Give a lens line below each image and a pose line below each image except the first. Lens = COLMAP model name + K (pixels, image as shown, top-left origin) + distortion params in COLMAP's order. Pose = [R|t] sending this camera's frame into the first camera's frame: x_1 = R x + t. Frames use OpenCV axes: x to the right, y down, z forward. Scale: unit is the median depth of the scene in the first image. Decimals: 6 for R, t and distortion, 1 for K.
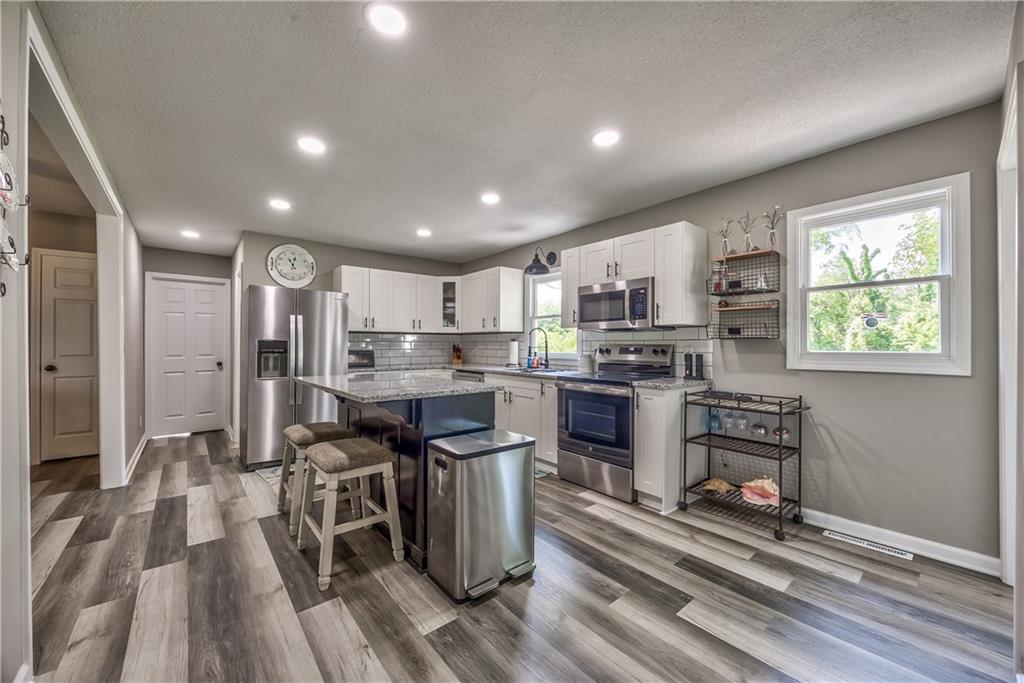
lens RADIAL K [[384.9, 0, 512.0], [0, 384.9, 341.5], [0, 0, 1]] dist [-0.001666, -0.000293]
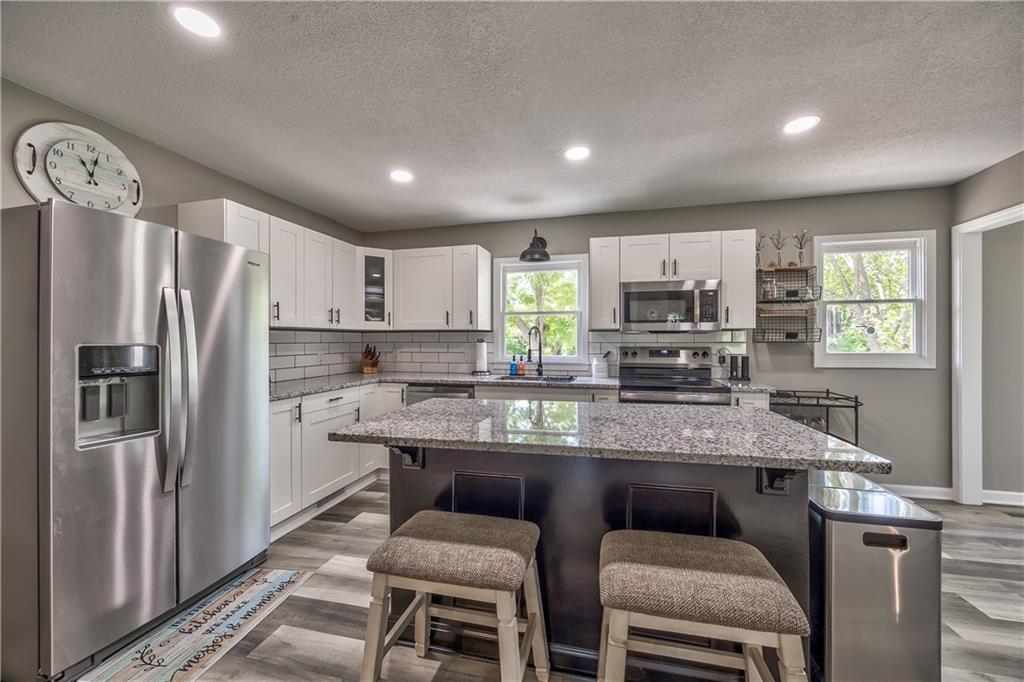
lens RADIAL K [[384.9, 0, 512.0], [0, 384.9, 341.0], [0, 0, 1]] dist [-0.001666, -0.000293]
pose [[0.804248, -0.002722, 0.594288, -0.648826], [-0.002416, 0.999966, 0.007850, -0.015493], [-0.594289, -0.007749, 0.804214, 0.513267]]
